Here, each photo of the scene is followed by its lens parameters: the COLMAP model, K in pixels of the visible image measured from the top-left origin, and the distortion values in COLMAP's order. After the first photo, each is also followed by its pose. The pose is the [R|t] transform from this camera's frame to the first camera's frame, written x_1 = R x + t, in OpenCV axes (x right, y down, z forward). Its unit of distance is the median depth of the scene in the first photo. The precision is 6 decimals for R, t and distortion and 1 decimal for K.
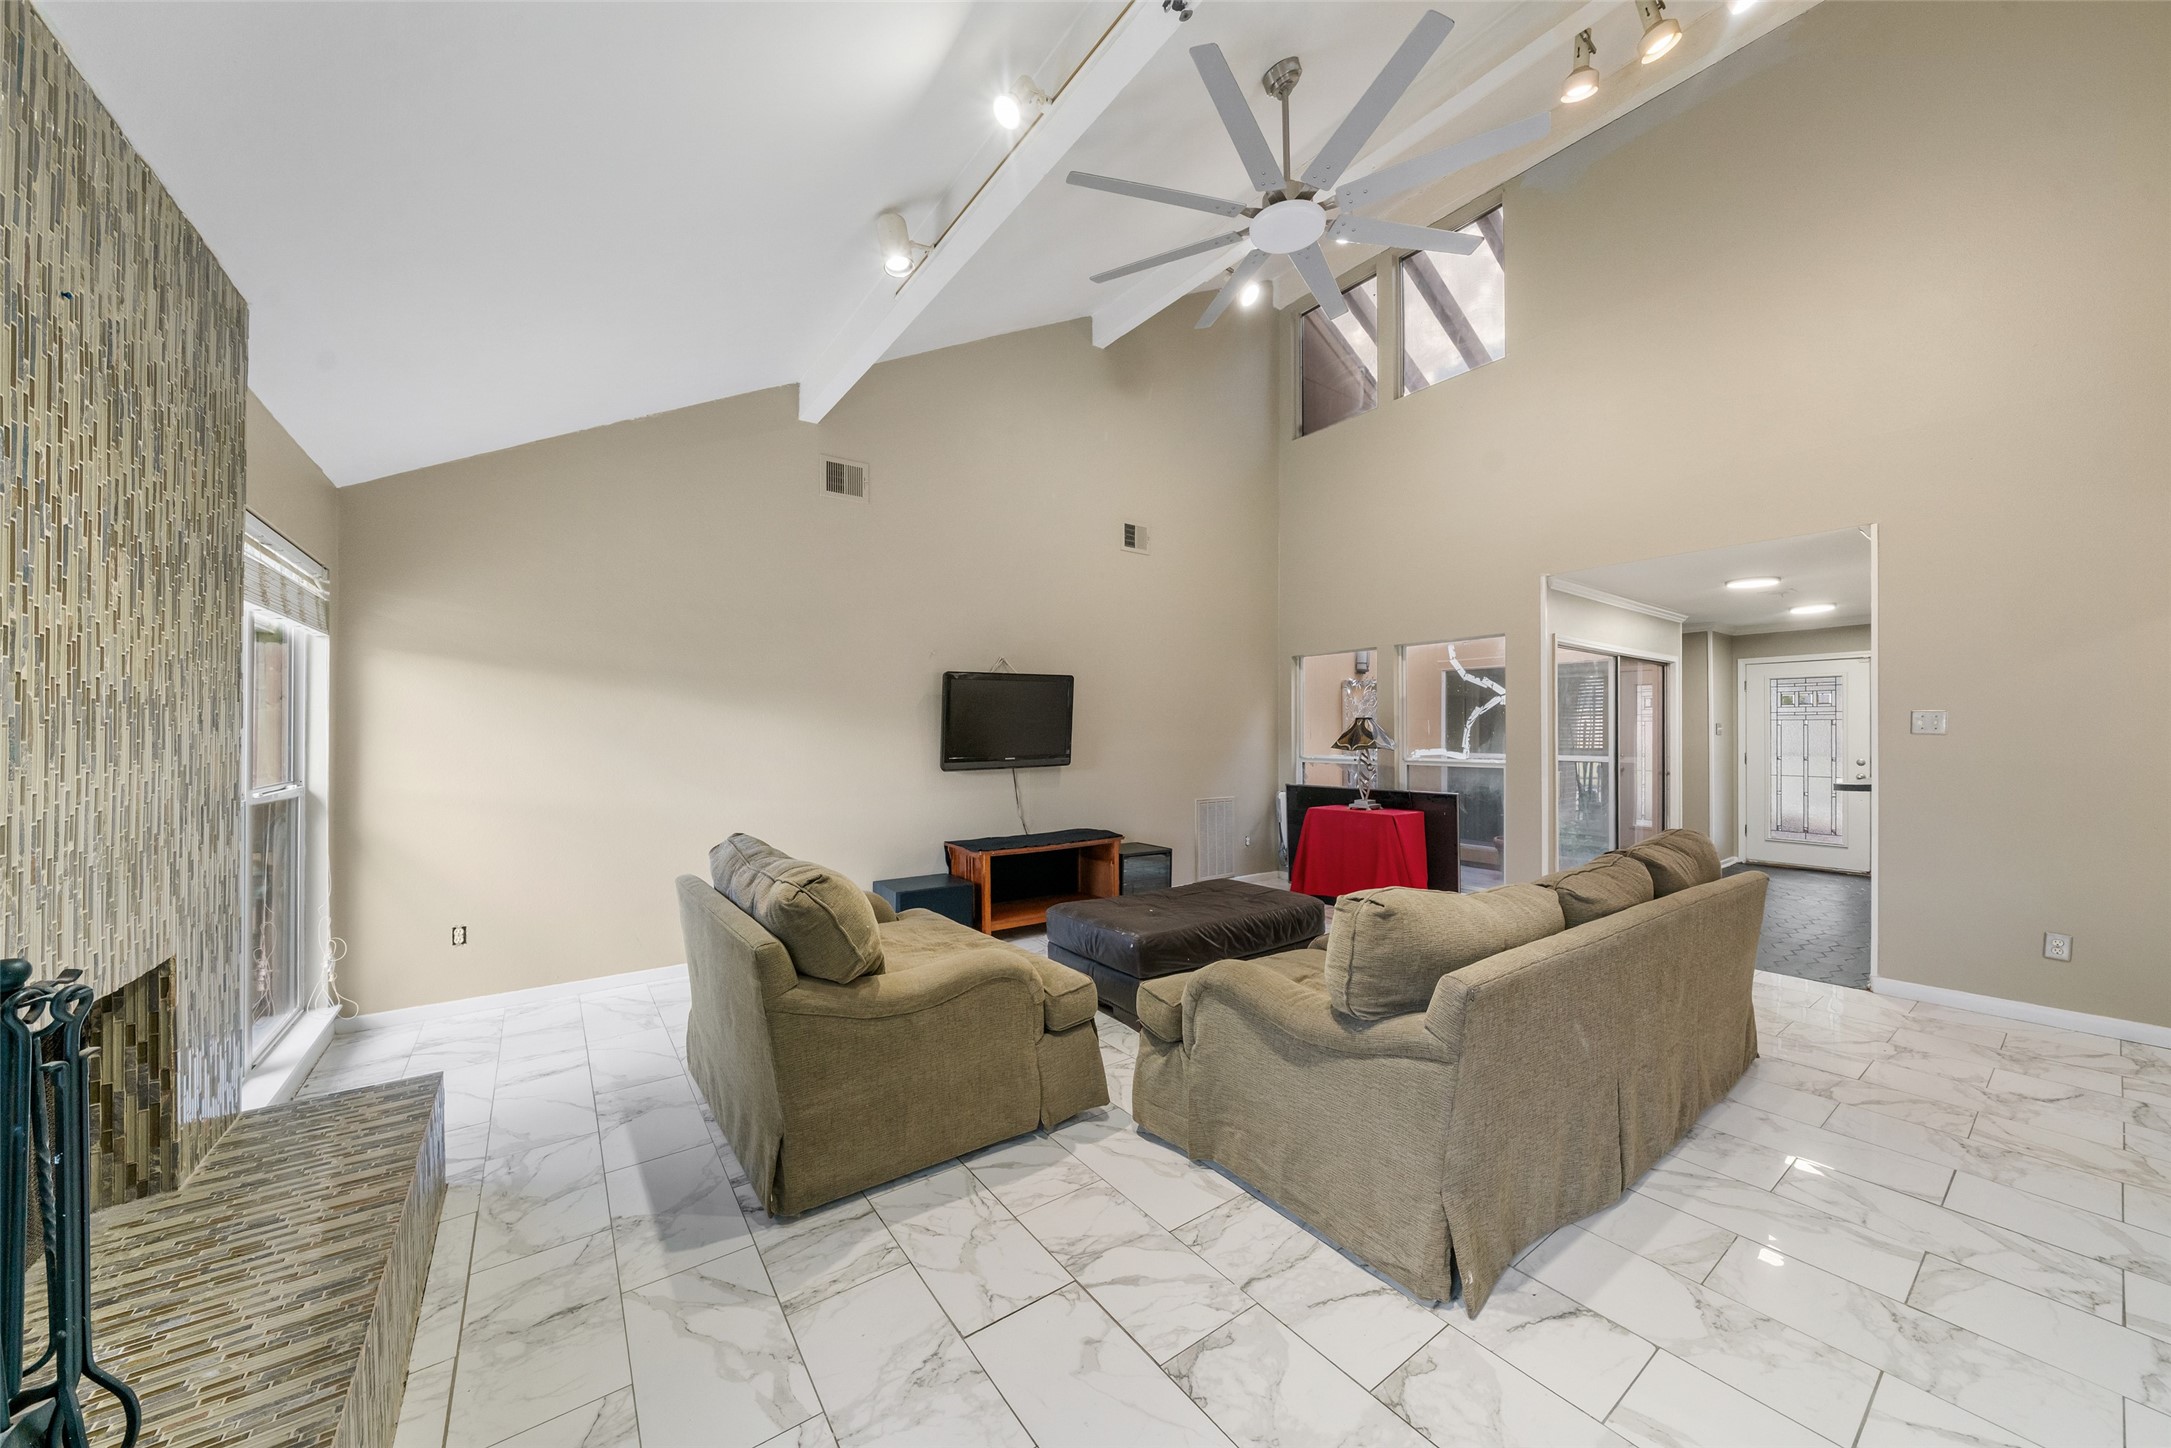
lens RADIAL K [[751.7, 0, 1085.5], [0, 751.7, 724.0], [0, 0, 1]] dist [-0.007578, -0.000065]
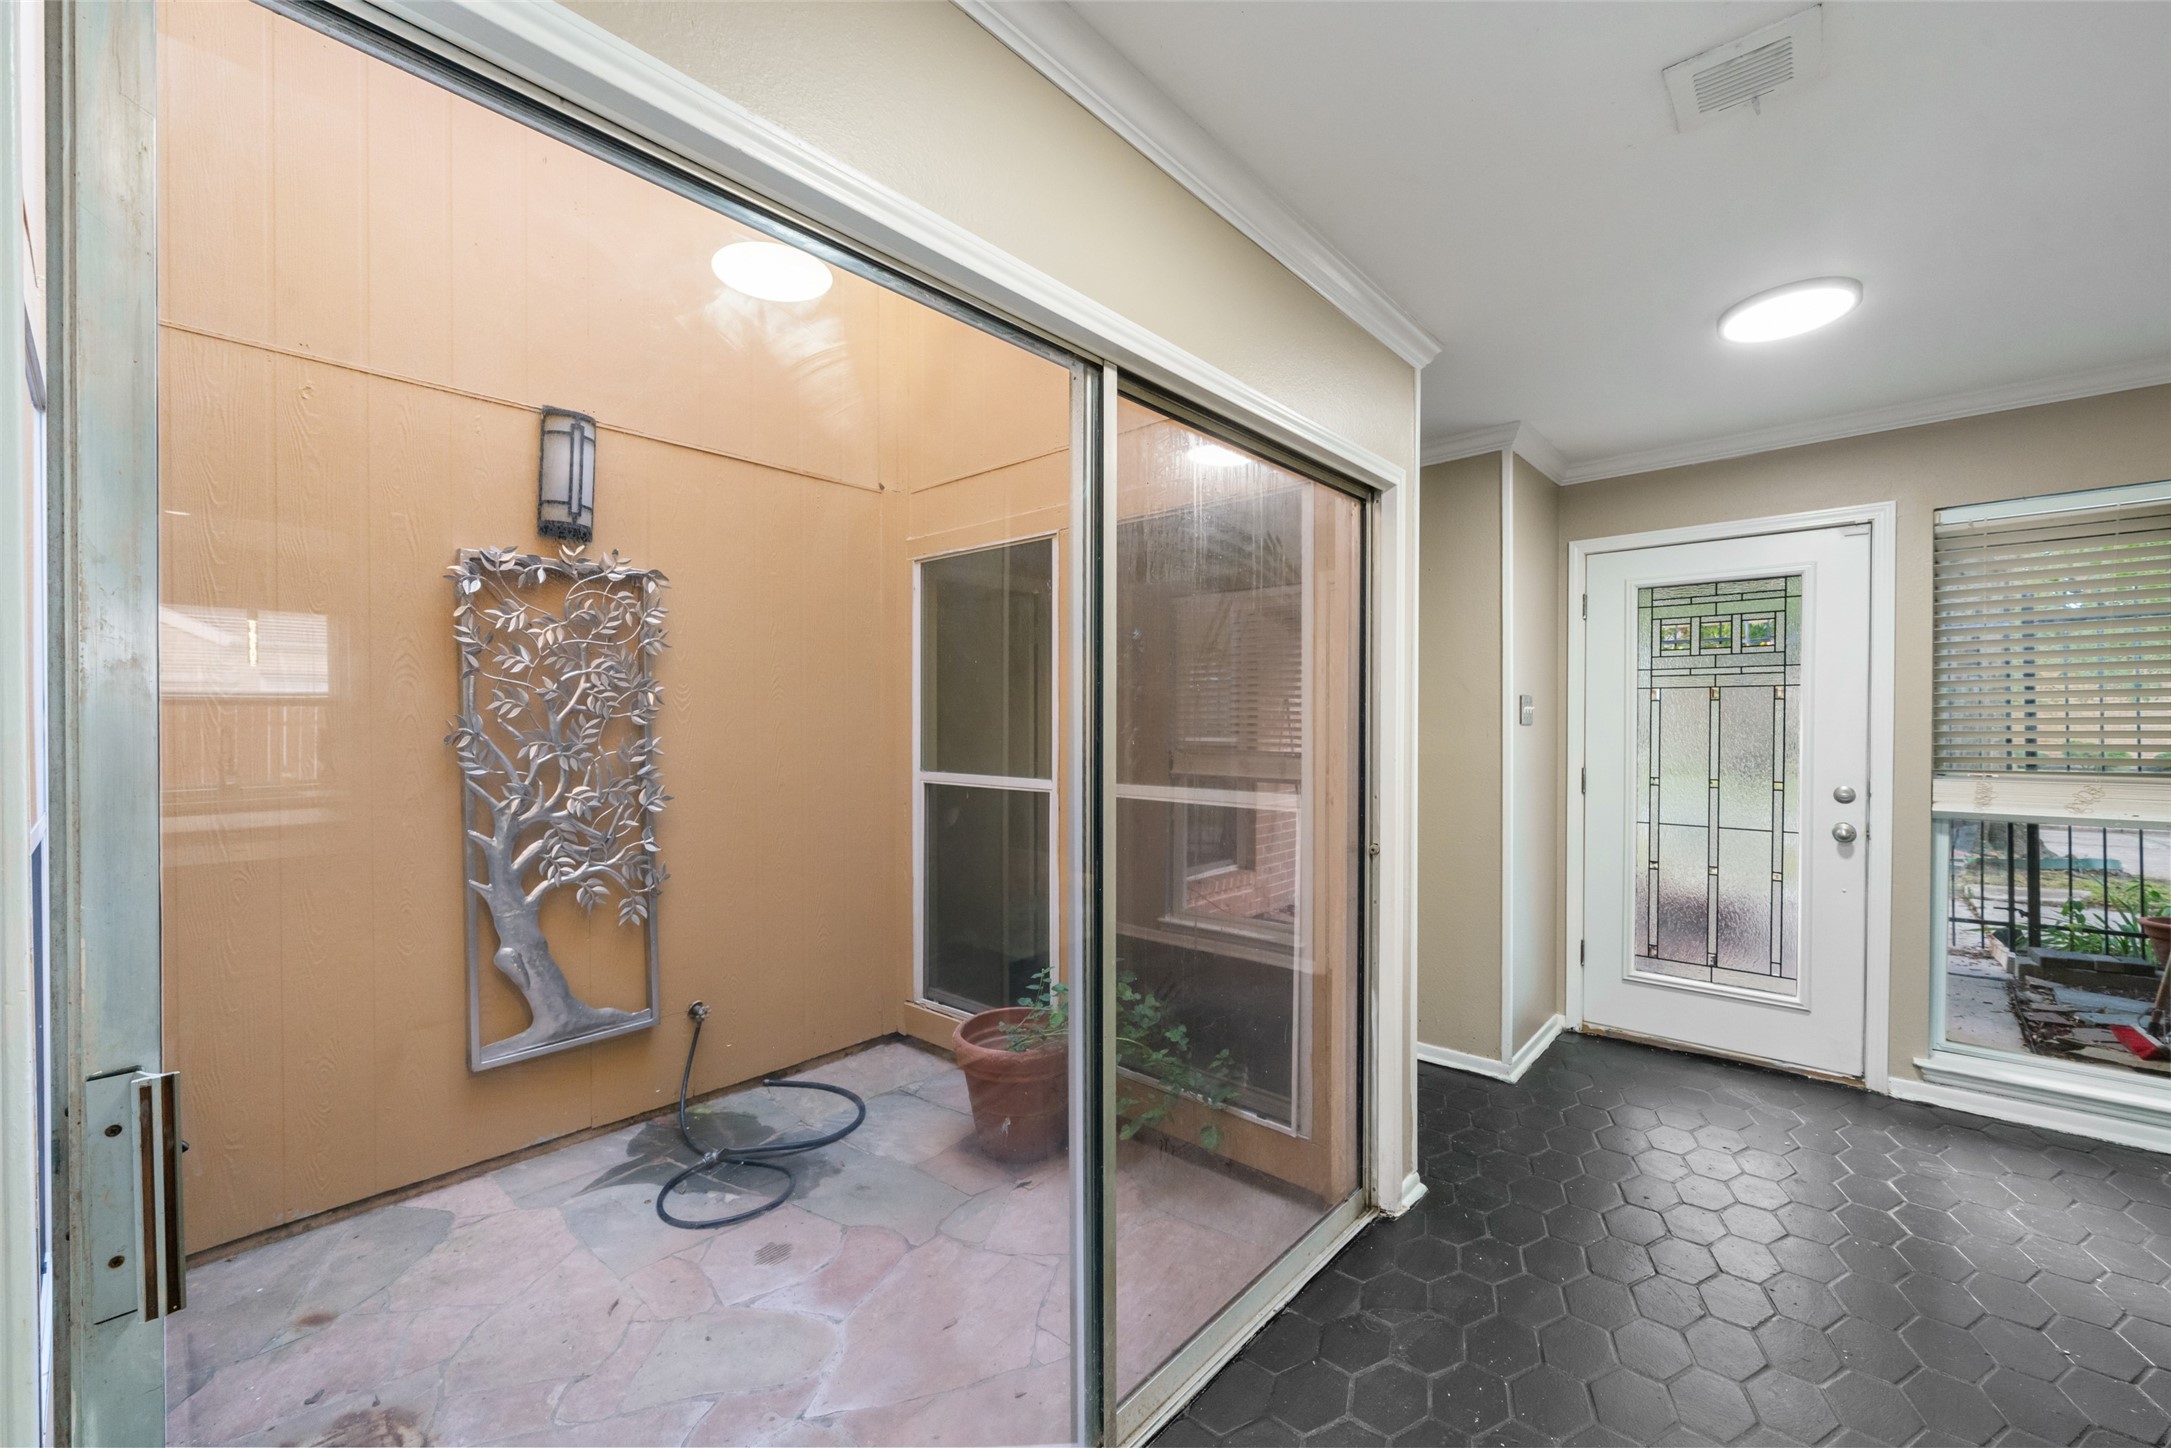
lens RADIAL K [[884.8, 0, 1082.0], [0, 884.8, 735.6], [0, 0, 1]] dist [-0.001793, -0.000100]
pose [[0.975119, -0.005754, 0.221609, 0.783117], [0.000721, 0.999740, 0.022787, 0.014408], [-0.221682, -0.022060, 0.974869, 0.908570]]
